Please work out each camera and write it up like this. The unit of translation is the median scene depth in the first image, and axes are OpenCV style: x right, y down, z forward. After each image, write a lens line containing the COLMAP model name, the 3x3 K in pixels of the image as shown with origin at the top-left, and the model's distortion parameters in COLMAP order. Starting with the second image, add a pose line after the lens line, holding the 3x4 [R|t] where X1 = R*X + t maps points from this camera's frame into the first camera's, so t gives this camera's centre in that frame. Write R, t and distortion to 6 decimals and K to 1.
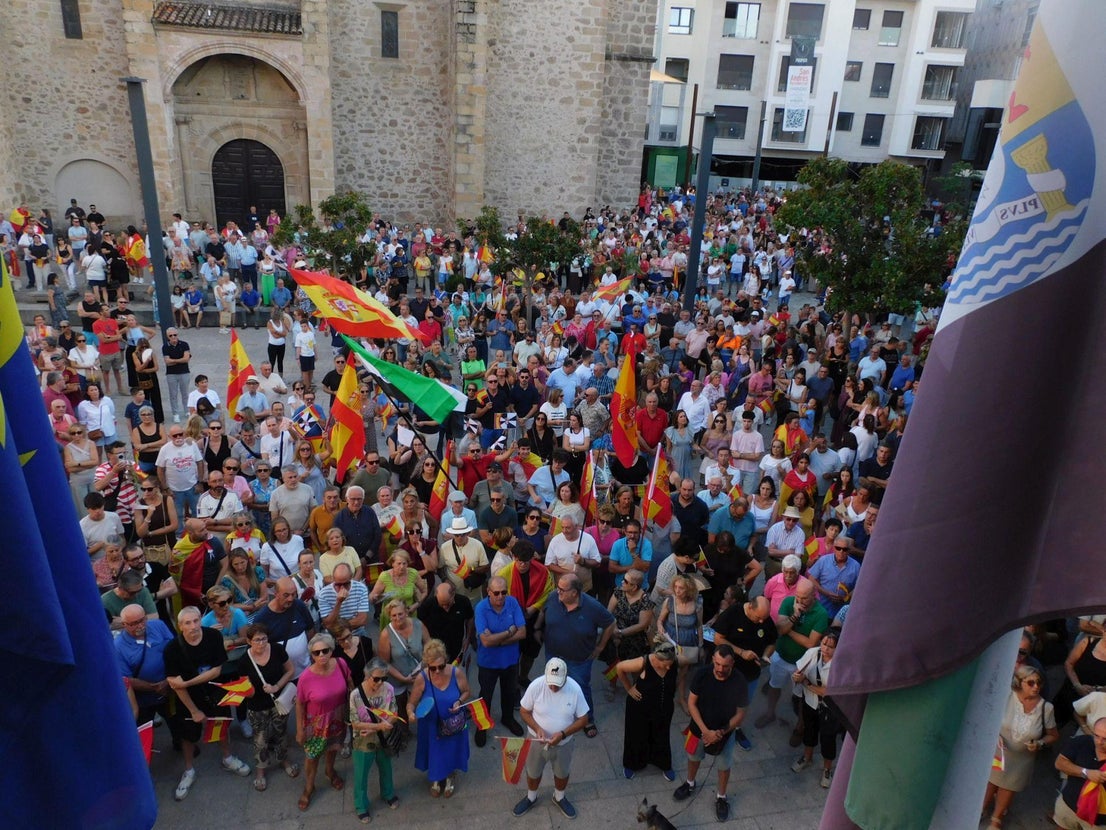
lens RADIAL K [[794.6, 0, 554.3], [0, 794.6, 416.7], [0, 0, 1]] dist [0.000624, -0.005879]
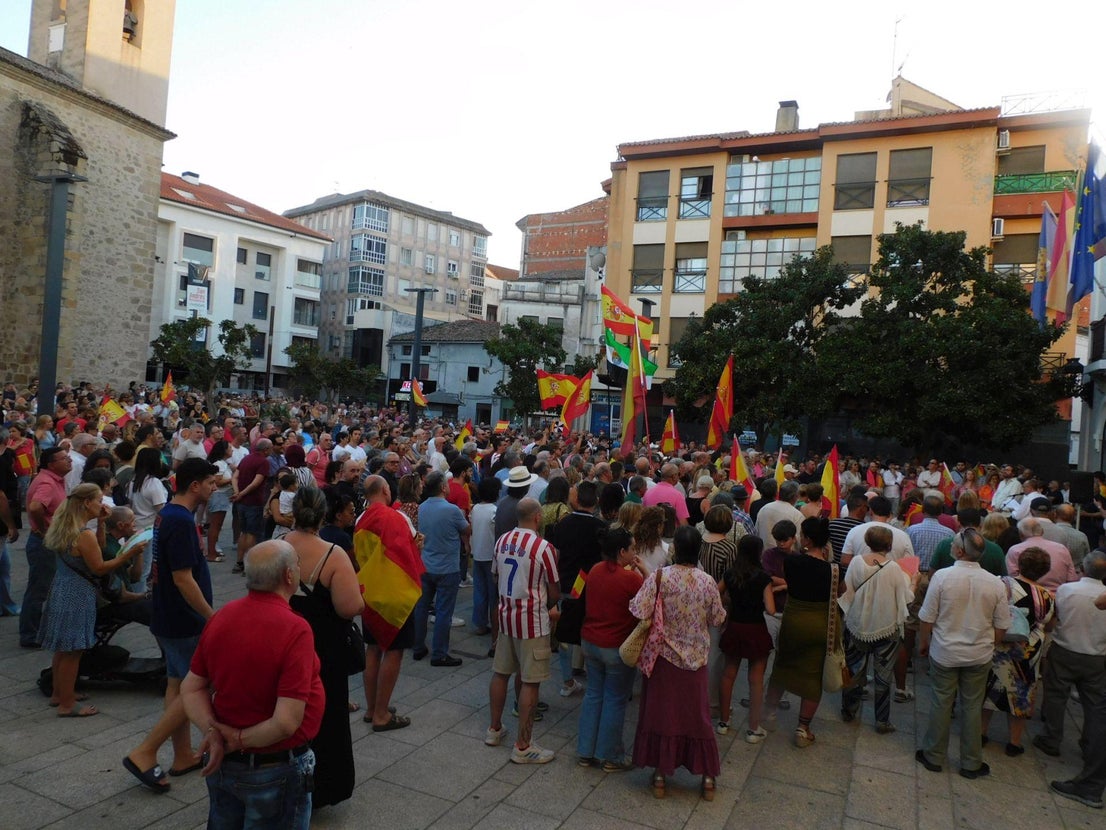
lens RADIAL K [[789.4, 0, 548.8], [0, 789.4, 416.3], [0, 0, 1]] dist [-0.003764, -0.011070]
pose [[0.601436, -0.008818, 0.798872, -0.489940], [0.241143, 0.955306, -0.171002, 0.079973], [-0.761659, 0.295489, 0.576682, 0.051143]]
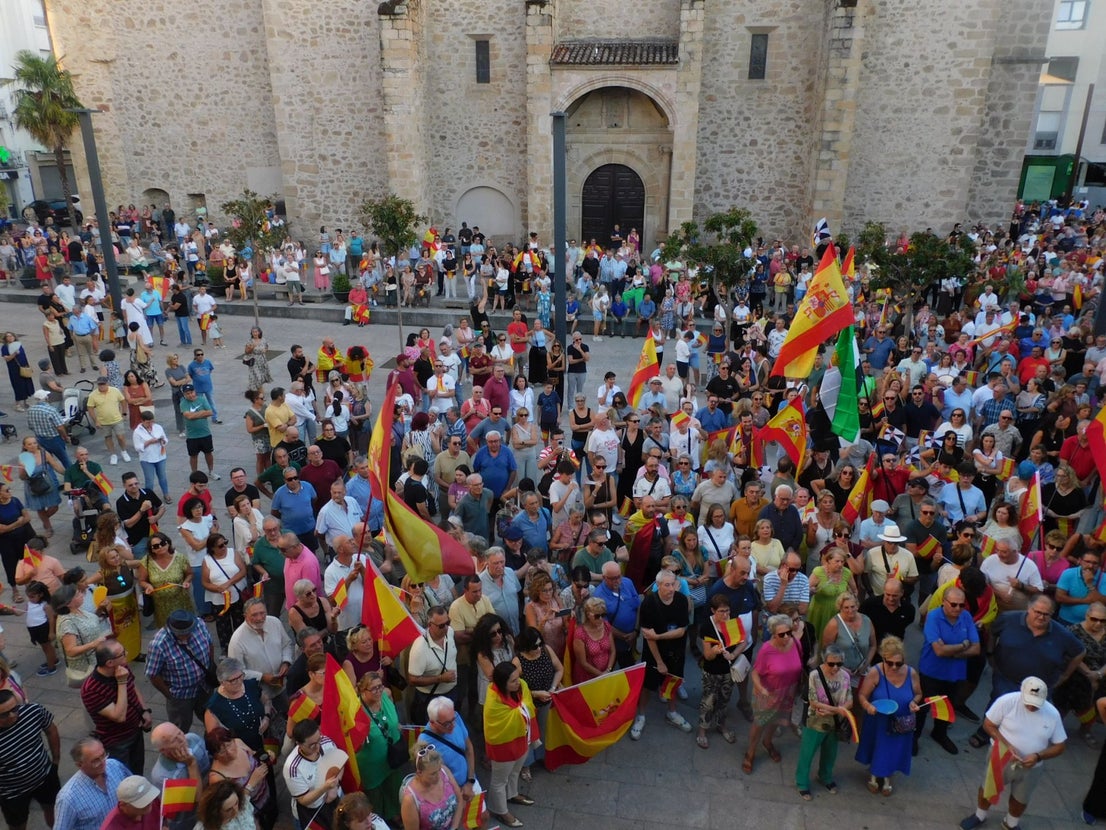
lens RADIAL K [[793.6, 0, 555.5], [0, 793.6, 418.2], [0, 0, 1]] dist [0.001592, -0.011095]
pose [[0.930854, 0.075929, -0.357415, -0.049262], [-0.083817, 0.996459, -0.006604, 0.010135], [0.355648, 0.036105, 0.933923, -0.027035]]
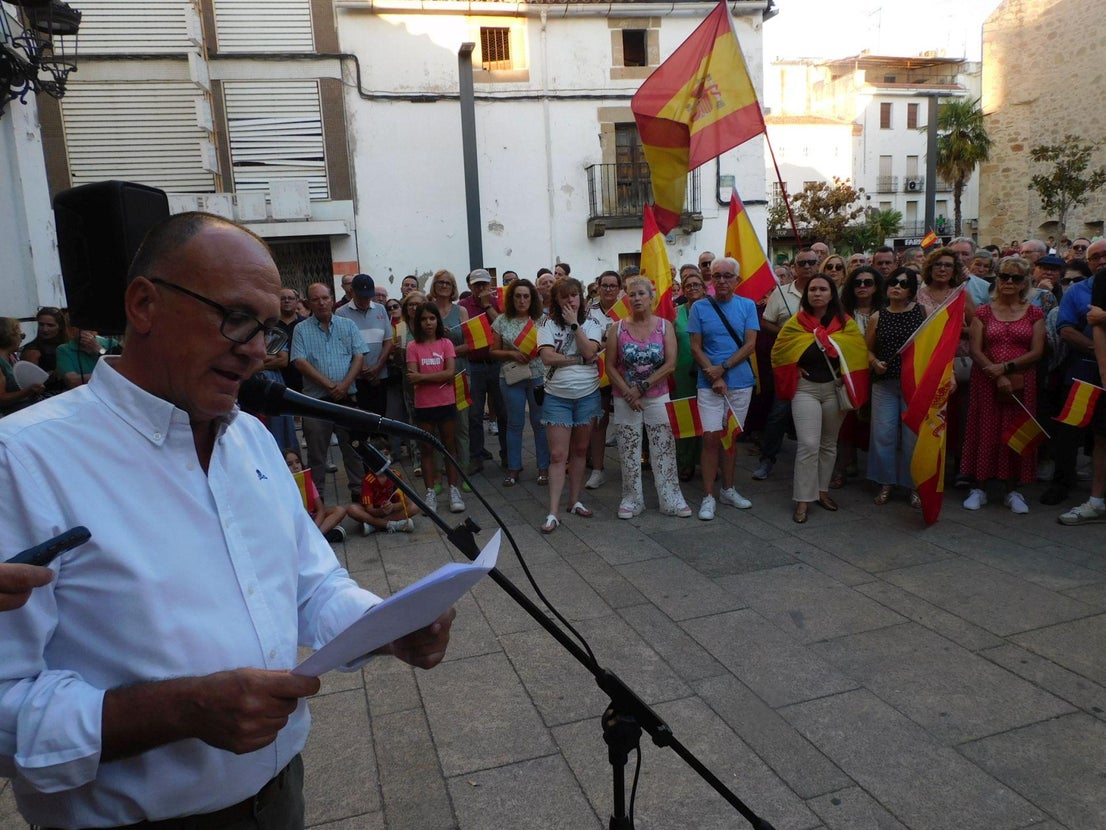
lens RADIAL K [[789.4, 0, 548.8], [0, 789.4, 416.3], [0, 0, 1]] dist [-0.003764, -0.011070]
pose [[0.092286, 0.102931, -0.990398, 0.035218], [-0.294015, 0.953111, 0.071659, 0.114756], [0.951335, 0.284579, 0.118222, 0.110142]]
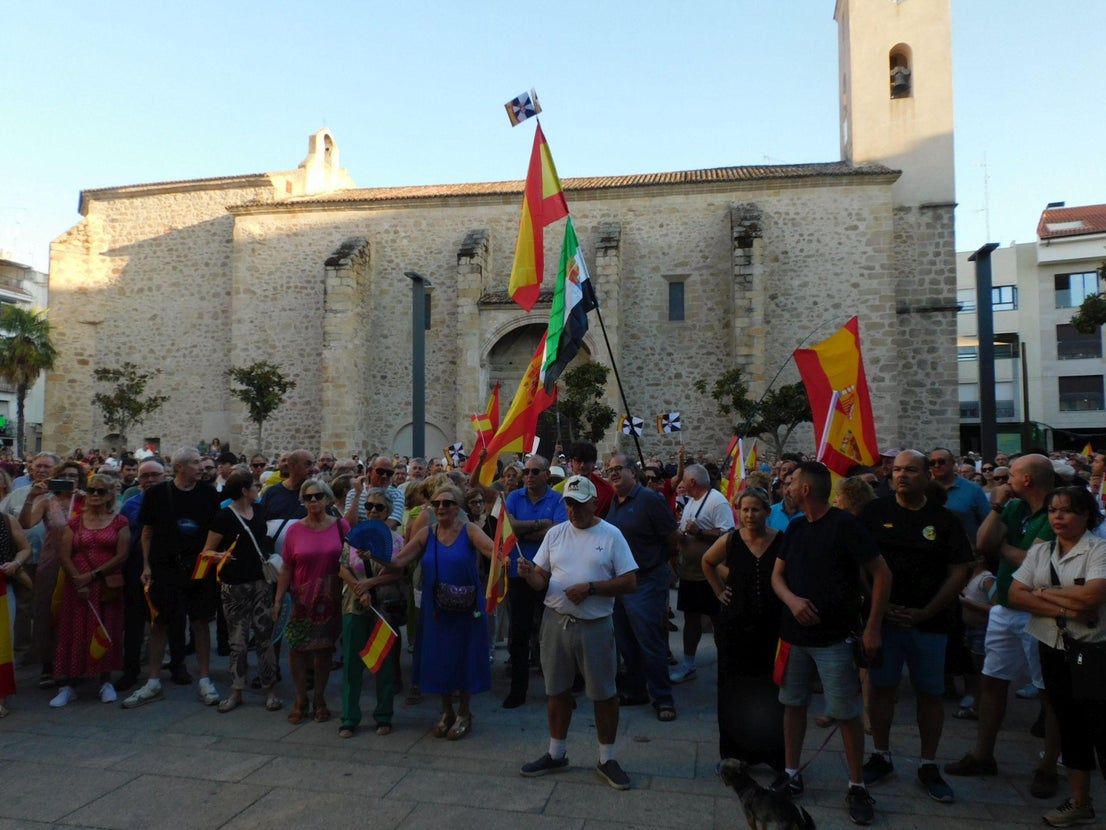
lens RADIAL K [[795.3, 0, 553.0], [0, 795.3, 415.0], [0, 0, 1]] dist [0.002238, 0.000296]
pose [[0.914344, -0.077869, -0.397381, 0.059138], [-0.098682, 0.908903, -0.405163, 0.118845], [0.392731, 0.409673, 0.823366, 0.096233]]
